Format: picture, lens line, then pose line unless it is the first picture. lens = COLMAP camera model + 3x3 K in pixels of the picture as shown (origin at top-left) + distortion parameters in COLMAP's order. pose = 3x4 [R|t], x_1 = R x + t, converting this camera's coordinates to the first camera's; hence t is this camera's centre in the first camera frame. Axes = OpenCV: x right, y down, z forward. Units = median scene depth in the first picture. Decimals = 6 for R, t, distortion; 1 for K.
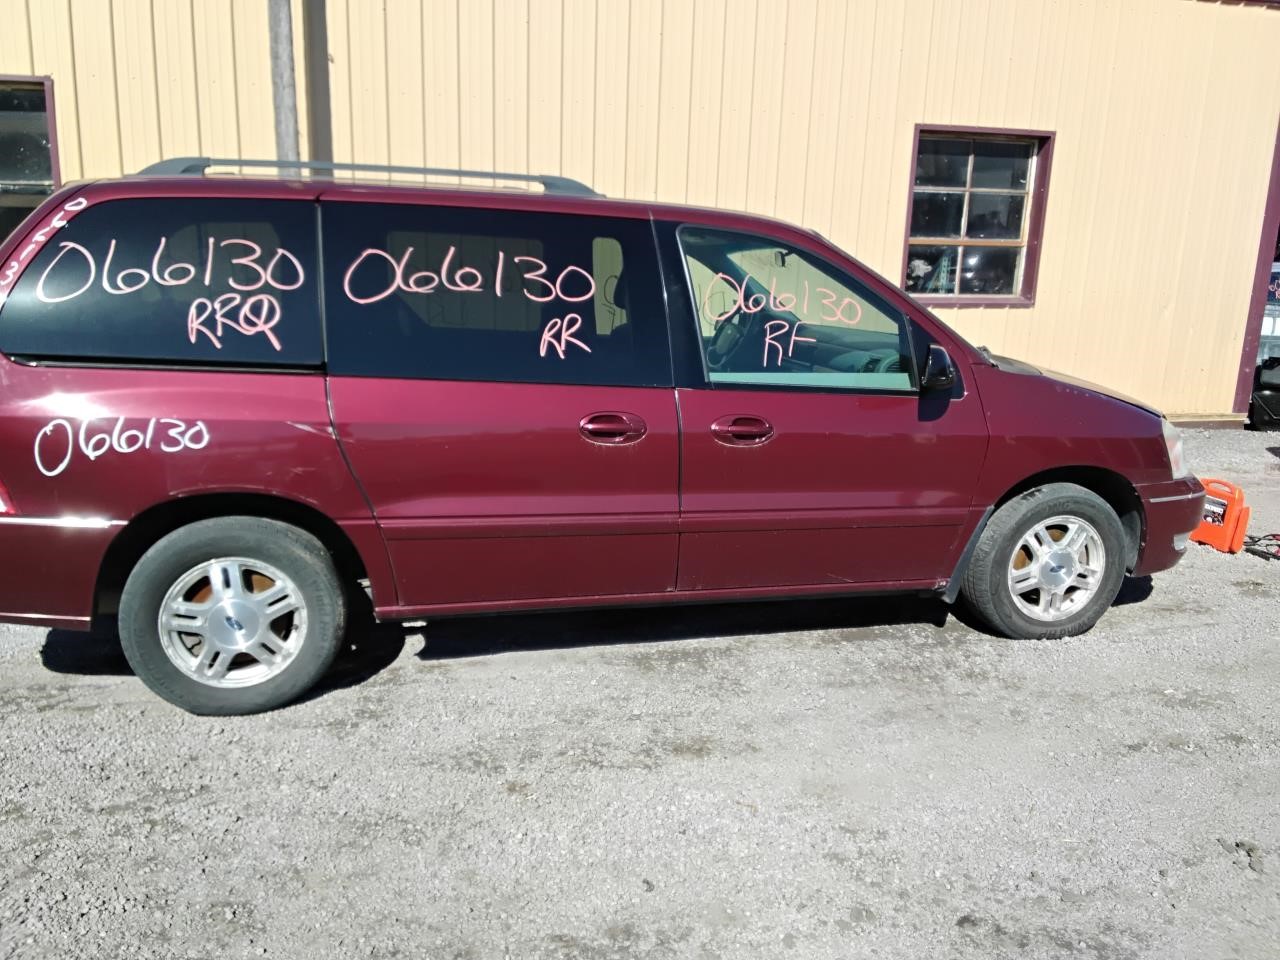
lens RADIAL K [[1018.9, 0, 641.6], [0, 1018.9, 470.0], [0, 0, 1]] dist [0.077384, -0.116661]
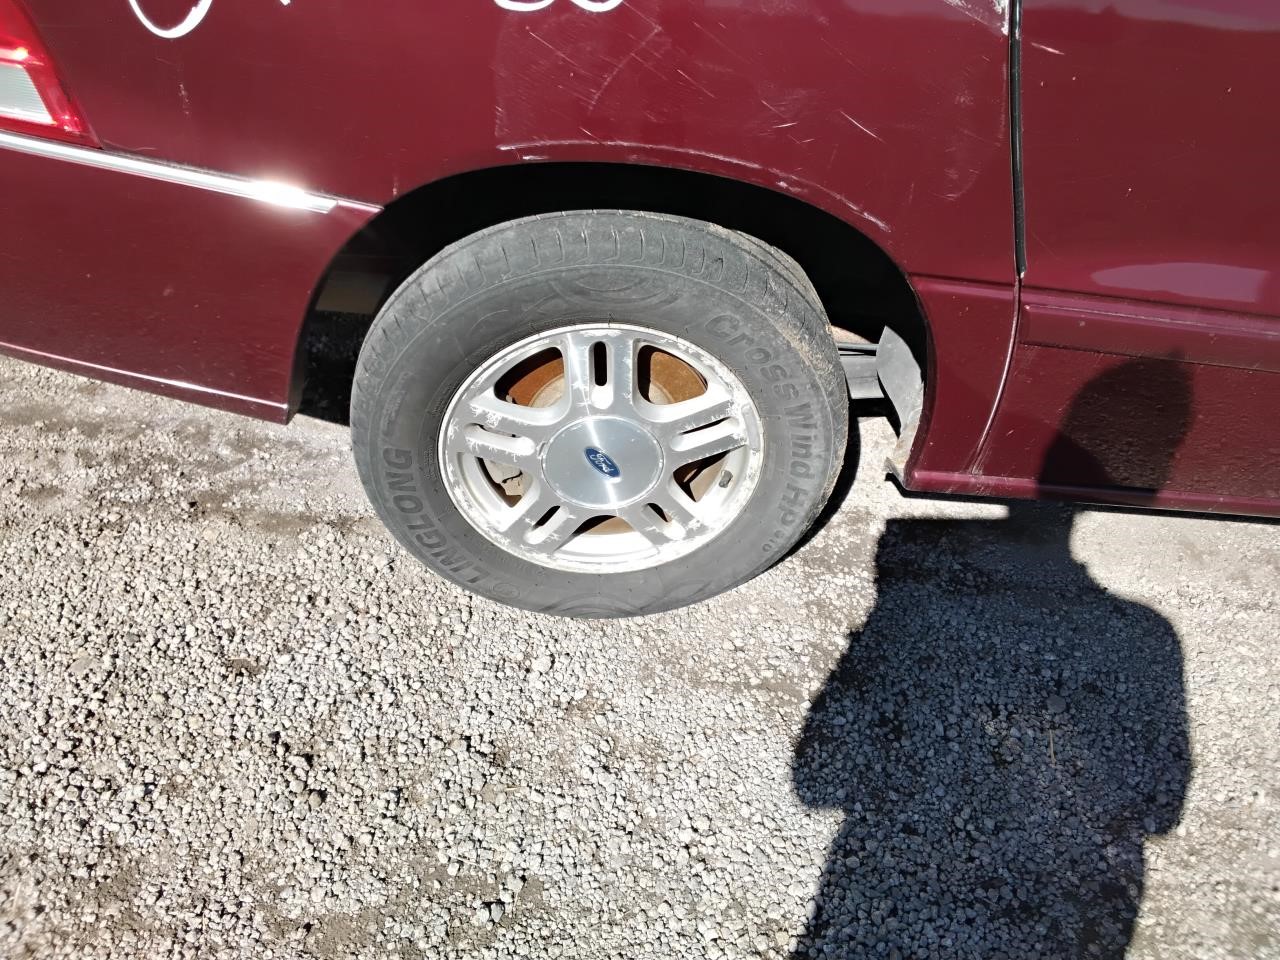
lens RADIAL K [[1018.9, 0, 646.2], [0, 1018.9, 486.1], [0, 0, 1]] dist [0.077384, -0.116661]
pose [[0.965295, 0.234307, -0.115356, -0.329779], [-0.153939, 0.867278, 0.473425, -0.043178], [0.210972, -0.439237, 0.873248, 0.637757]]
